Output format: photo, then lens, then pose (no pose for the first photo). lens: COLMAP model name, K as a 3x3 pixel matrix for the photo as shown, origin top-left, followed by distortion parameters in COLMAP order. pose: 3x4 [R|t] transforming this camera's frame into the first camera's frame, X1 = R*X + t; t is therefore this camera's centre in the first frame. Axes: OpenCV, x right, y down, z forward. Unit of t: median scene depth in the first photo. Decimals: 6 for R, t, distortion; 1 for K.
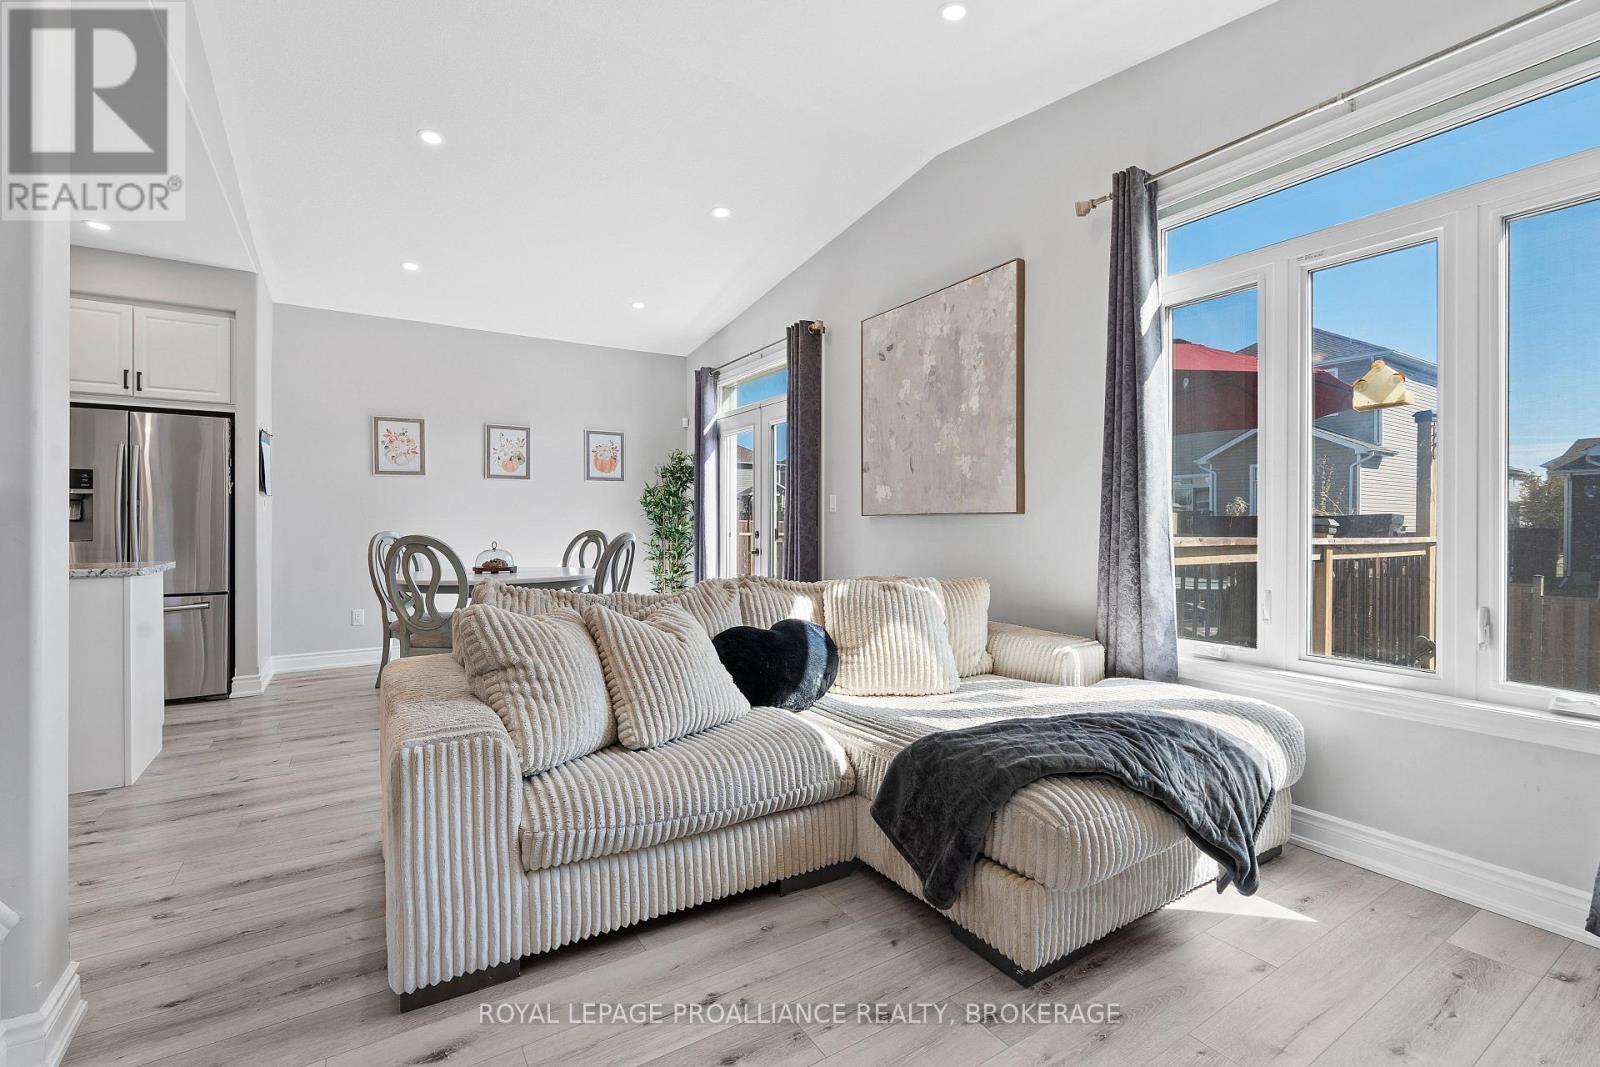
lens RADIAL K [[704.3, 0, 804.5], [0, 704.3, 531.8], [0, 0, 1]] dist [-0.003503, 0.000326]
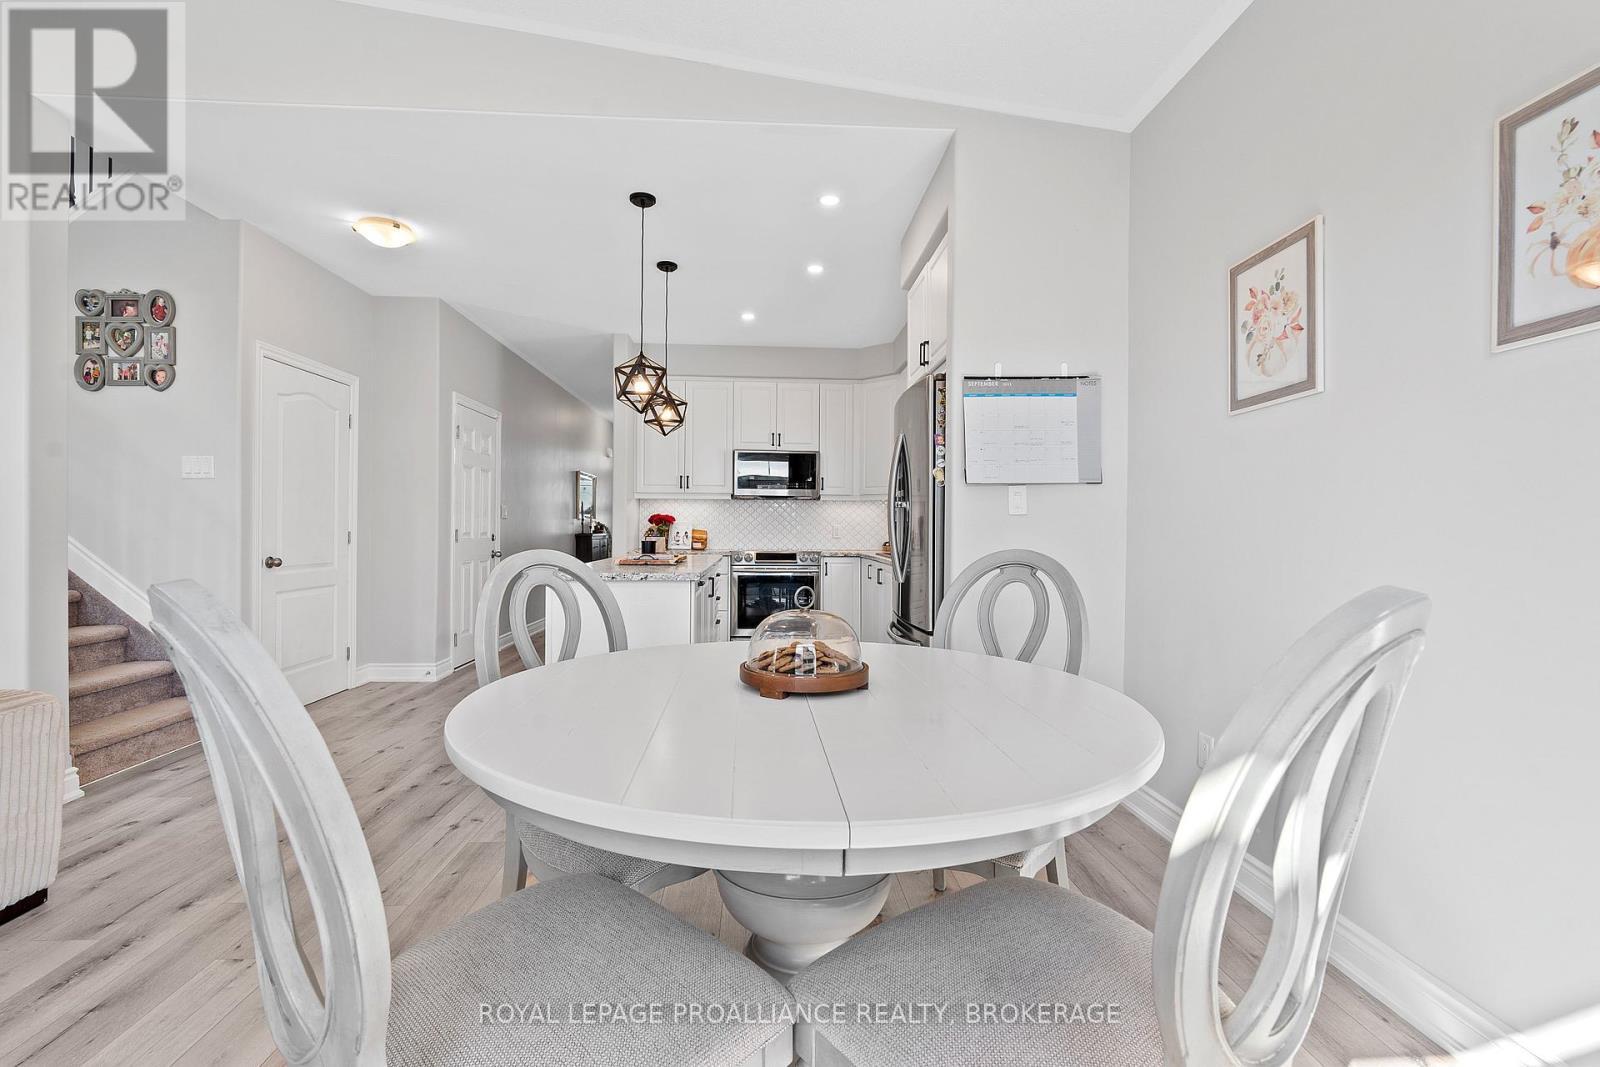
lens RADIAL K [[706.2, 0, 800.8], [0, 706.2, 527.3], [0, 0, 1]] dist [-0.006308, 0.000211]
pose [[-0.488668, -0.002928, -0.872465, -0.196316], [-0.018157, 0.999812, 0.006814, -0.020025], [0.872281, 0.019171, -0.488629, 1.368231]]
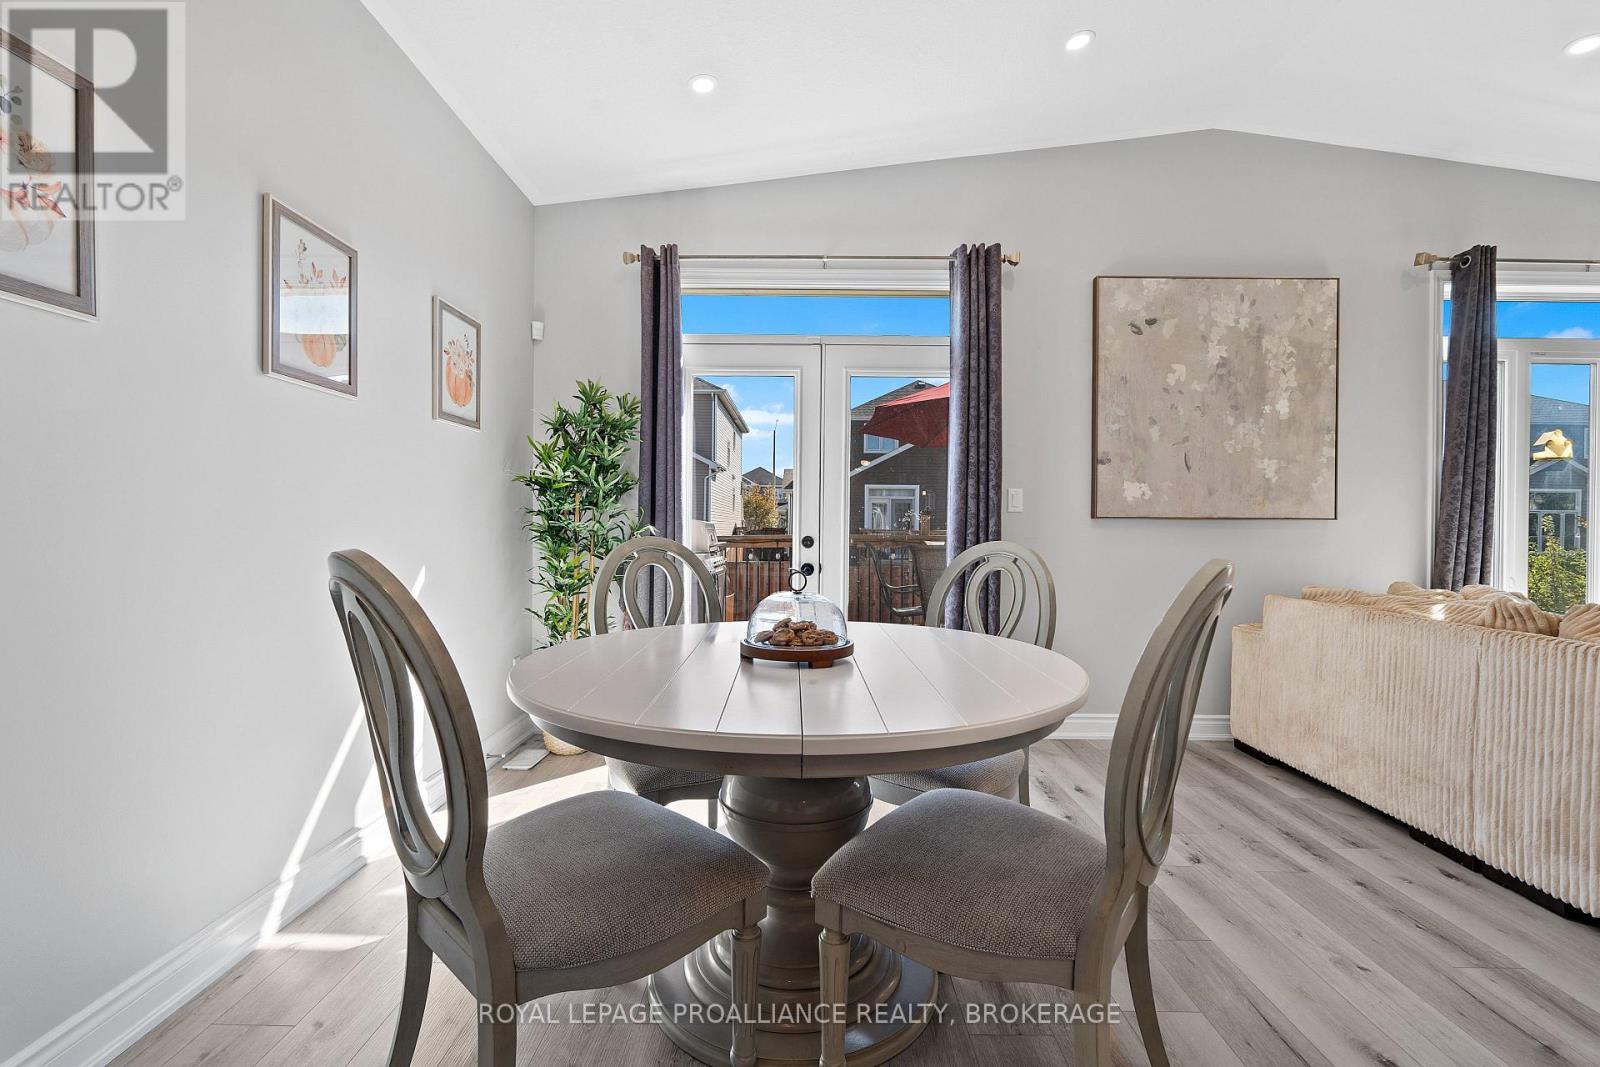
lens RADIAL K [[704.3, 0, 804.5], [0, 704.3, 531.8], [0, 0, 1]] dist [-0.003503, 0.000326]
pose [[0.539893, -0.001697, 0.841732, -0.877026], [0.000942, 0.999999, 0.001412, -0.009236], [-0.841733, 0.000030, 0.539894, 0.952677]]
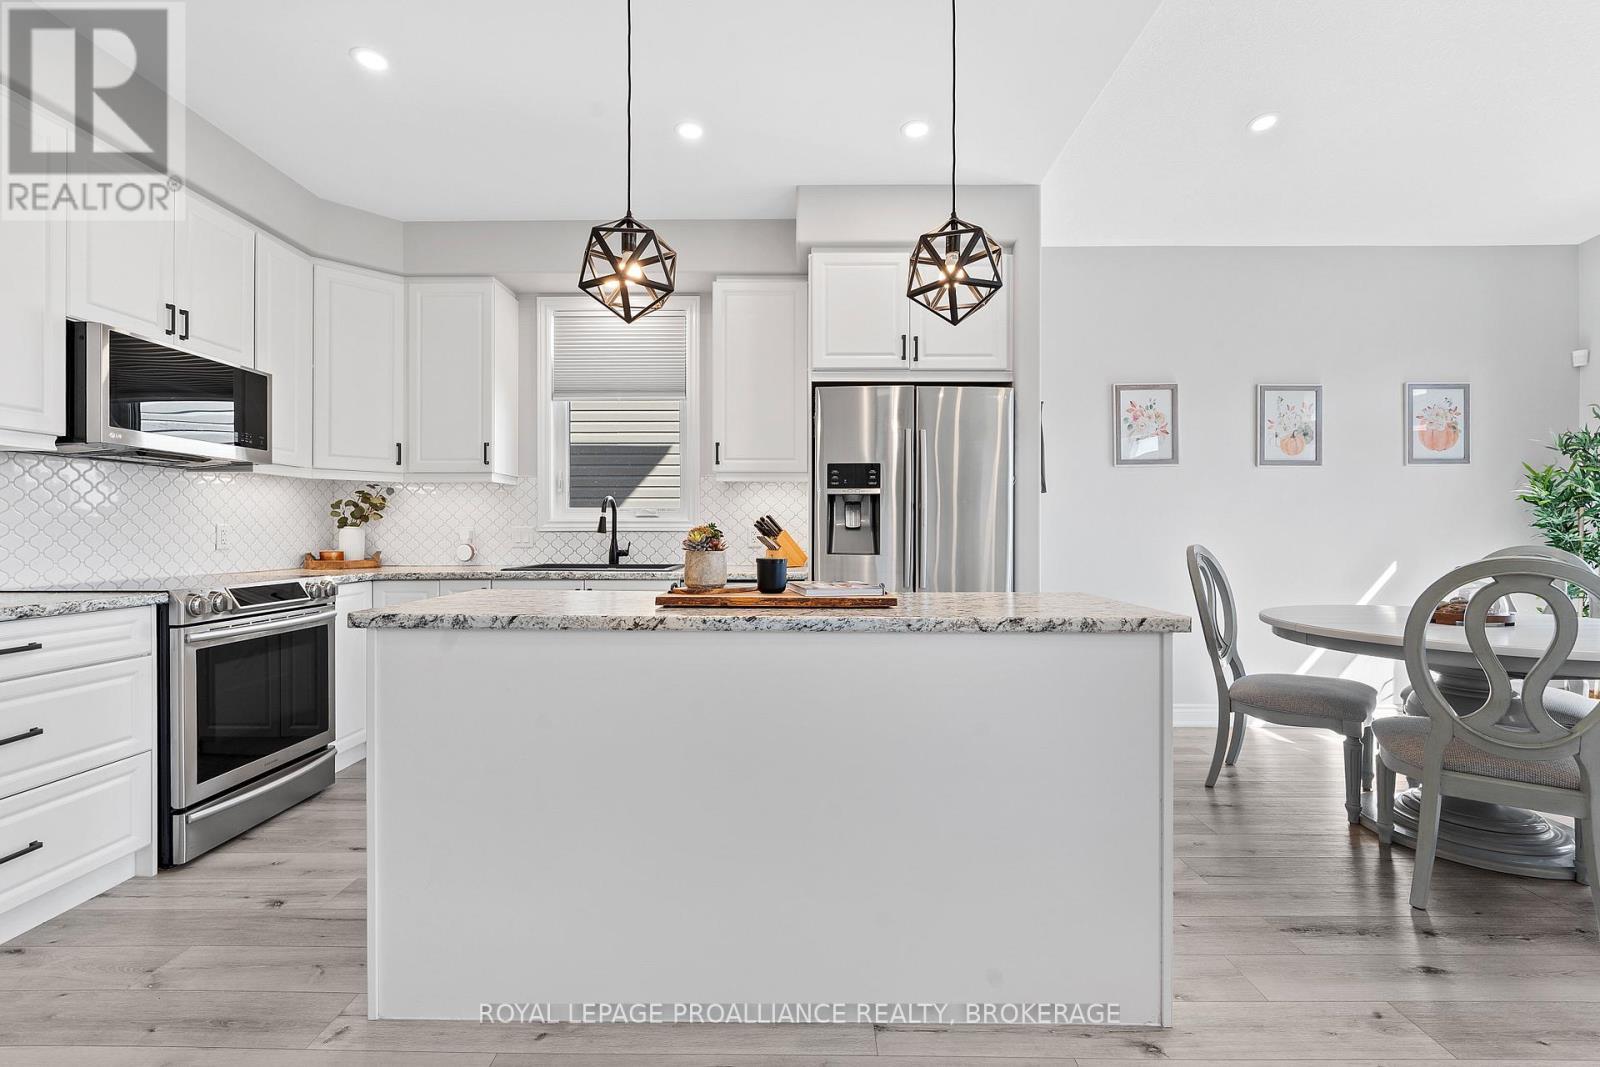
lens RADIAL K [[704.3, 0, 804.5], [0, 704.3, 531.8], [0, 0, 1]] dist [-0.003503, 0.000326]
pose [[0.843997, 0.002698, -0.536341, -0.685071], [-0.009230, 0.999912, -0.009494, -0.003679], [0.536269, 0.012964, 0.843948, 0.301150]]
